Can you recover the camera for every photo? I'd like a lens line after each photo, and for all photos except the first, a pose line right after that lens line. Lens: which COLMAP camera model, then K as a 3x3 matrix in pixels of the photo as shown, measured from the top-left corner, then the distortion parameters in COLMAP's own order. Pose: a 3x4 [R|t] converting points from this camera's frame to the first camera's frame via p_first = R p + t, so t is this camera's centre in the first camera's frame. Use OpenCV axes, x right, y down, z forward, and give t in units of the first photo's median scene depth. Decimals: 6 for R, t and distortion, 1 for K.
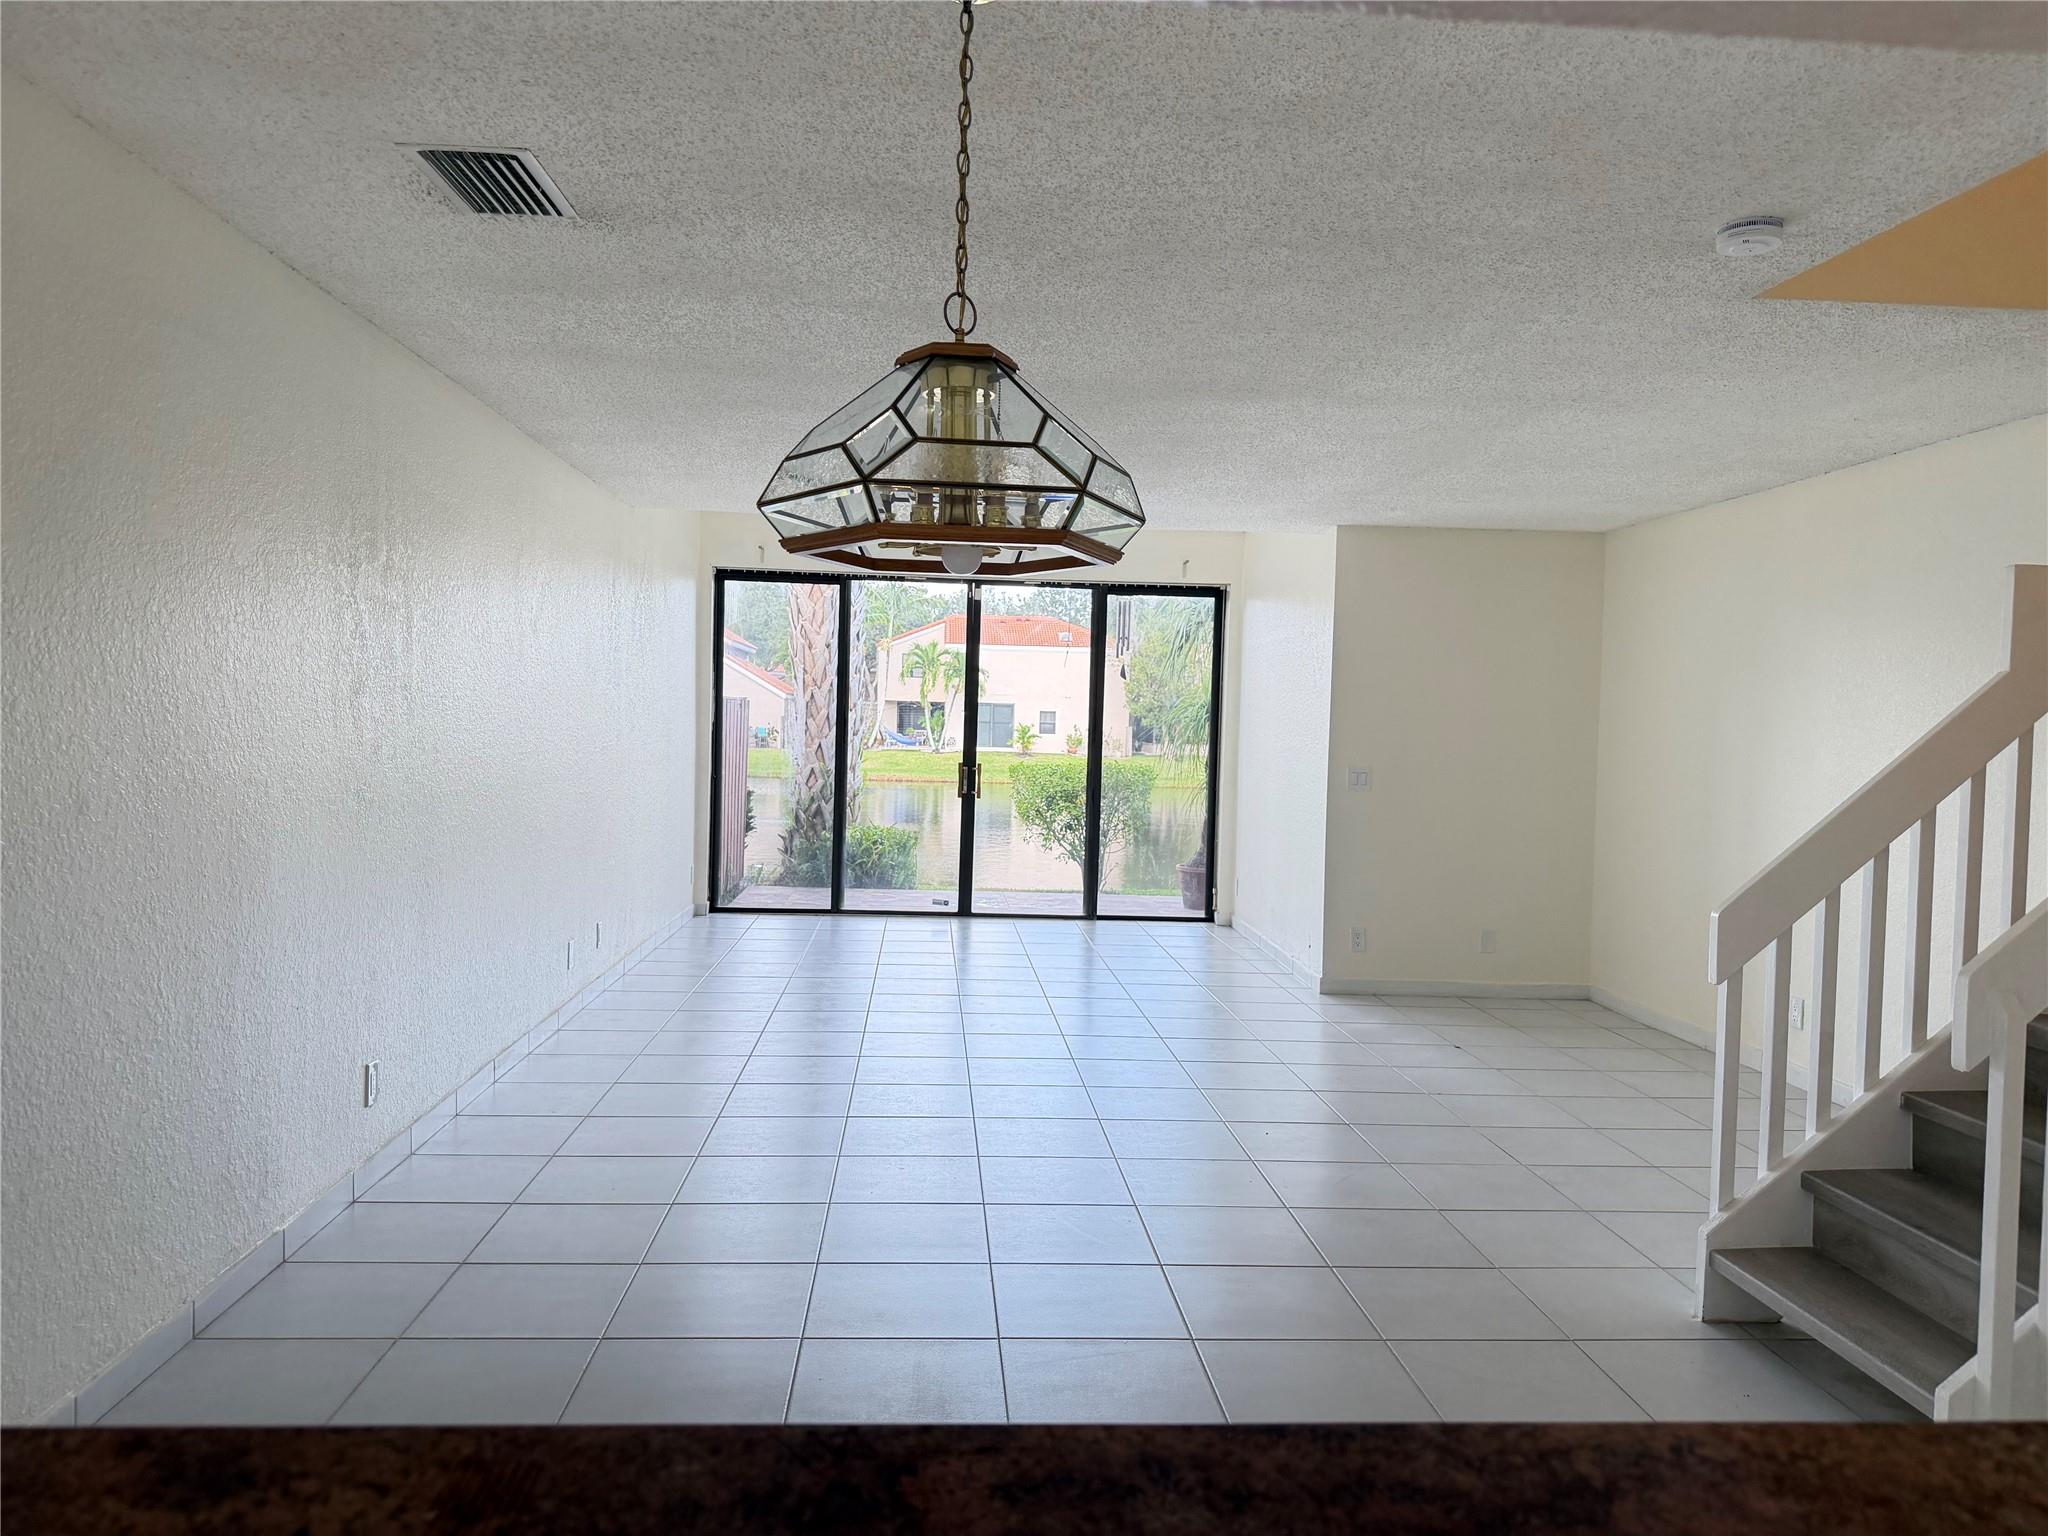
lens RADIAL K [[1452.6, 0, 1024.0], [0, 1452.6, 764.5], [0, 0, 1]] dist [0.056677, -0.079053]
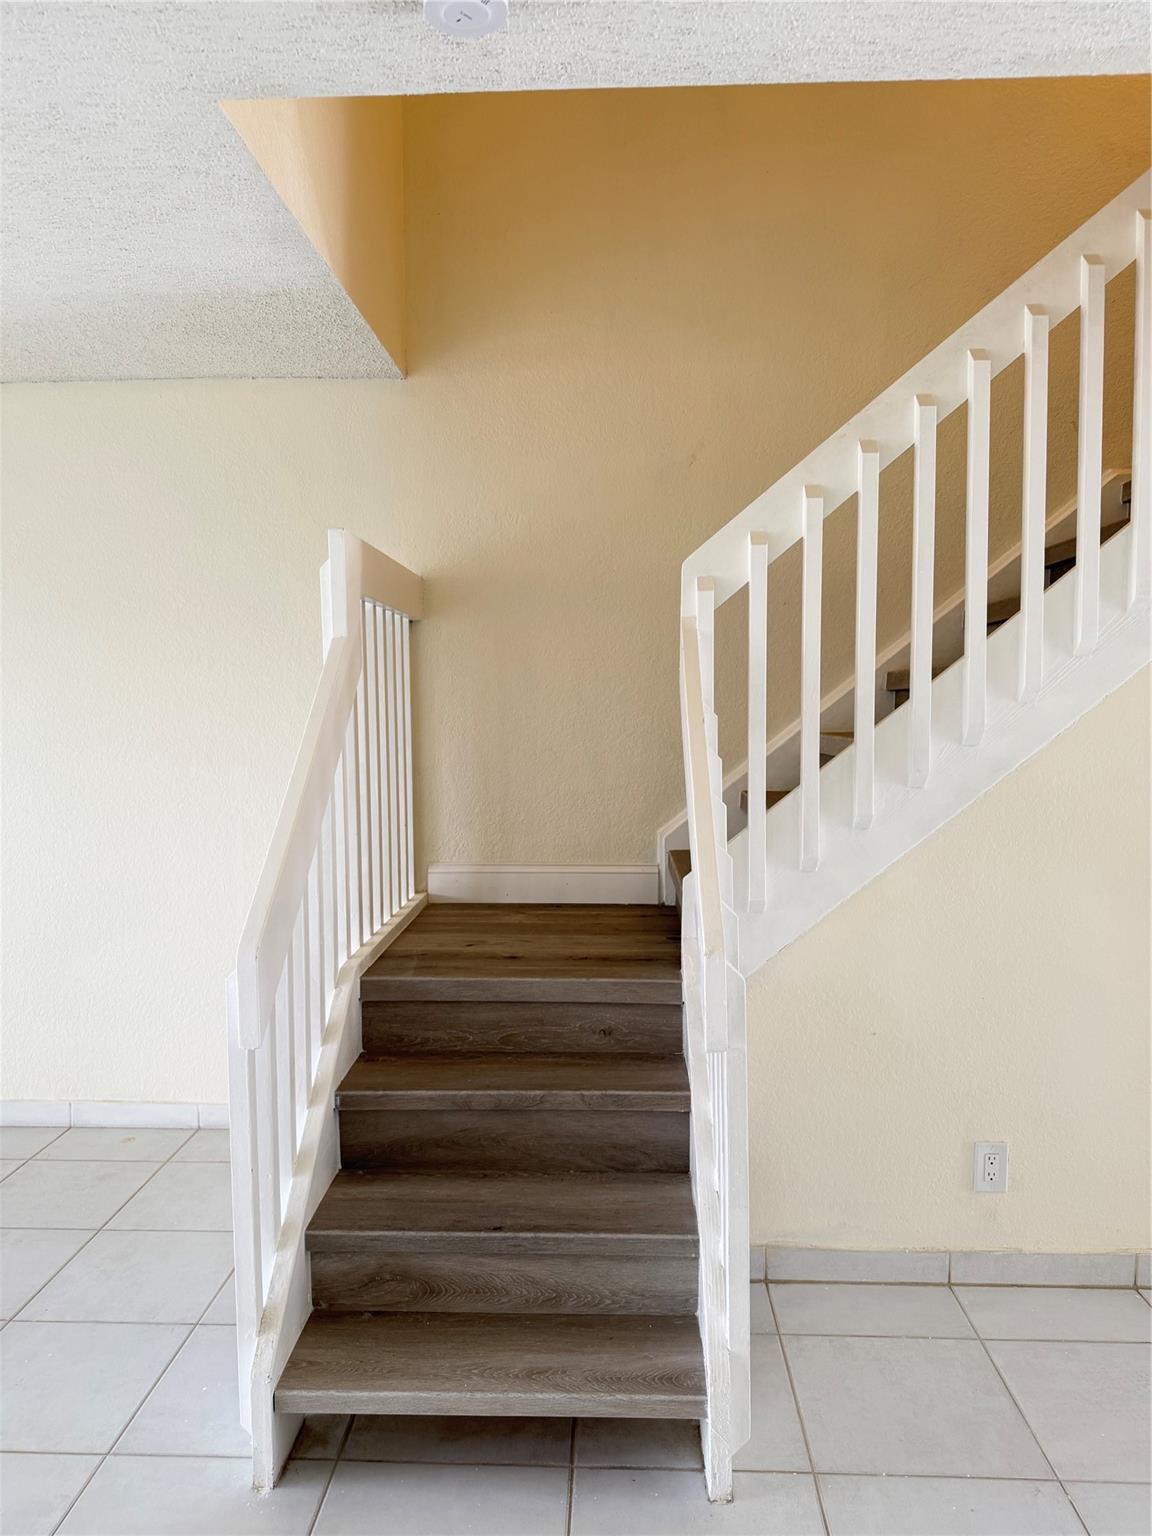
lens RADIAL K [[1089.4, 0, 575.7], [0, 1089.4, 766.9], [0, 0, 1]] dist [0.056677, -0.079053]
pose [[0.103621, -0.077505, 0.991593, -0.056984], [0.035649, 0.996608, 0.074171, -0.028143], [-0.993978, 0.027663, 0.106032, 0.826181]]
